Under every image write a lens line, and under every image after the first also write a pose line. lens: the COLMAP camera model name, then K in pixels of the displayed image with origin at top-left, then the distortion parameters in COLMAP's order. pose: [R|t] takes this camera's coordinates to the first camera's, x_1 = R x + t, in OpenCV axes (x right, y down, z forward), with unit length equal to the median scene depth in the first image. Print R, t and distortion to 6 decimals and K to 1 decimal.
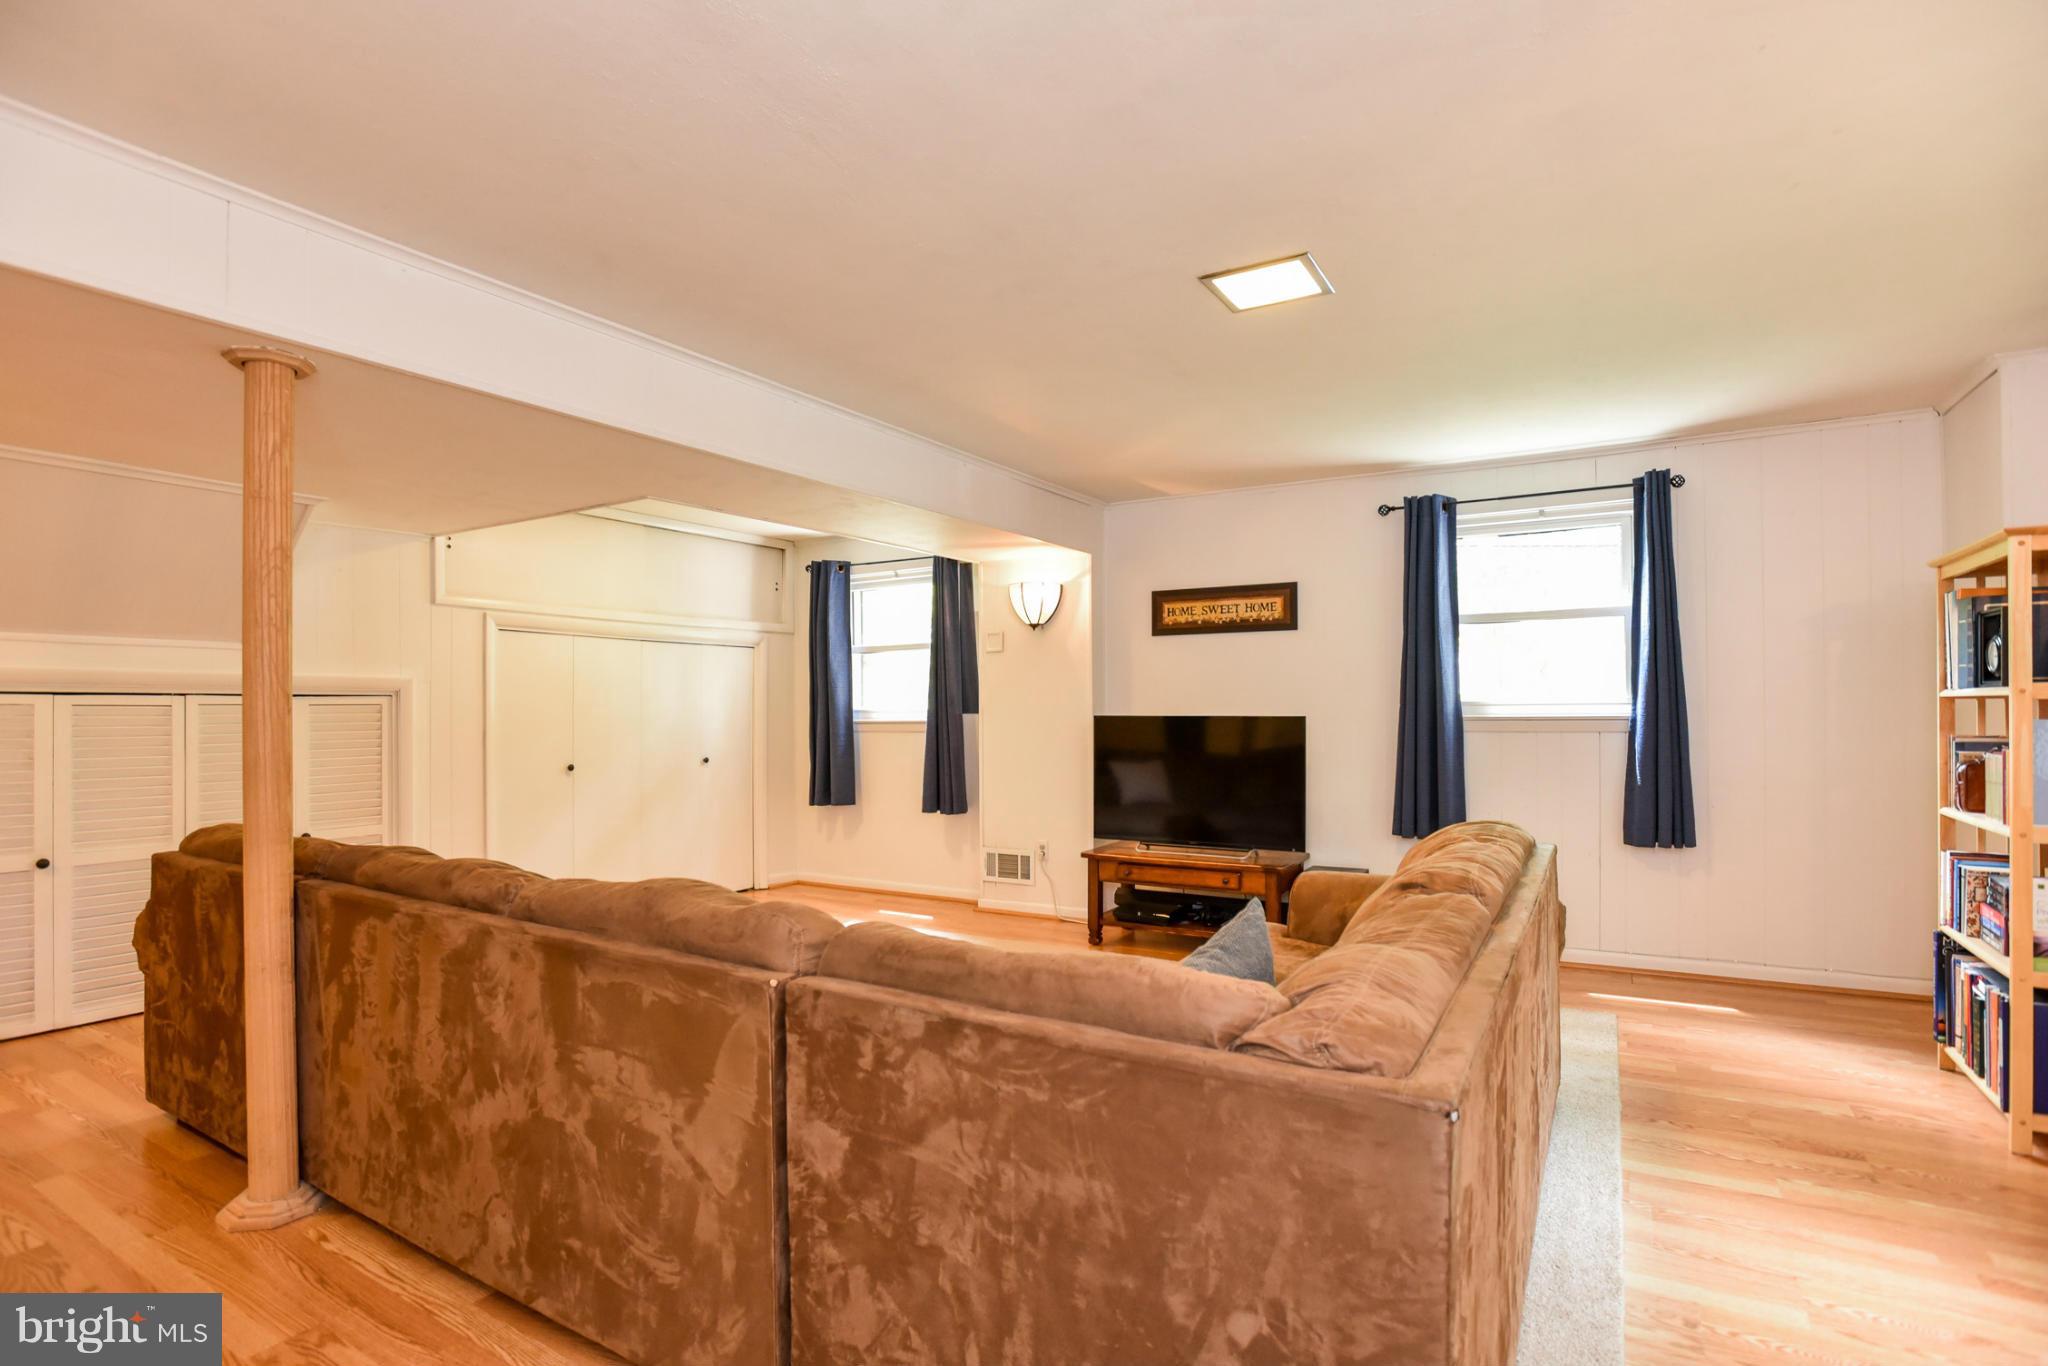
lens RADIAL K [[1000.3, 0, 1028.7], [0, 1000.3, 709.1], [0, 0, 1]] dist [-0.056250, 0.025427]
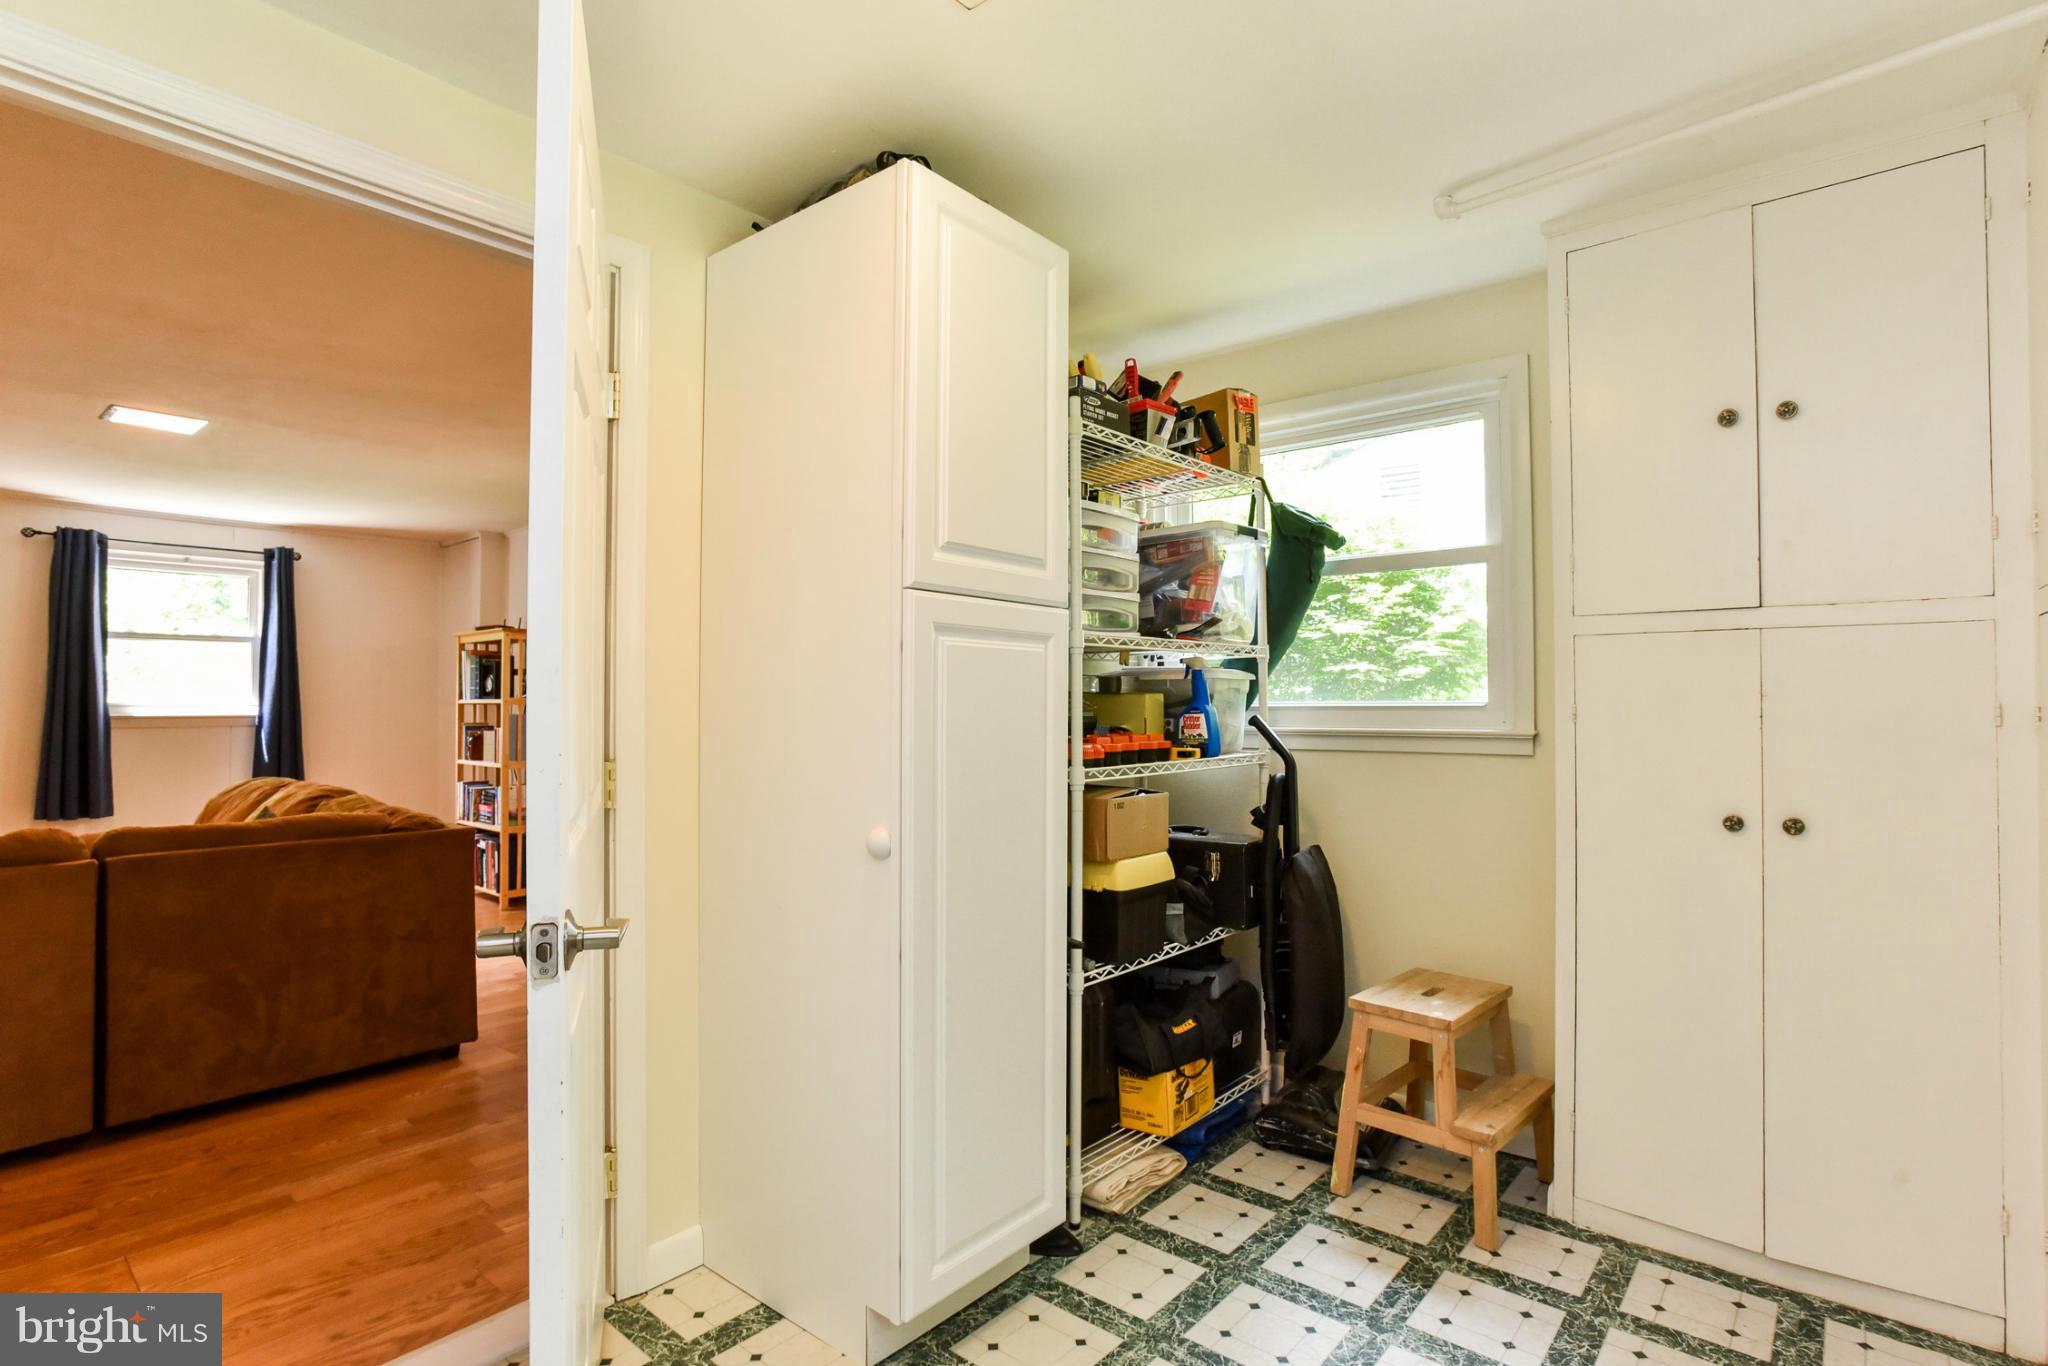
lens RADIAL K [[1000.3, 0, 1028.7], [0, 1000.3, 709.1], [0, 0, 1]] dist [-0.056250, 0.025427]
pose [[0.168290, 0.001726, 0.985736, -0.591494], [-0.000639, 0.999998, -0.001642, 0.001139], [-0.985737, -0.000354, 0.168290, -0.335780]]
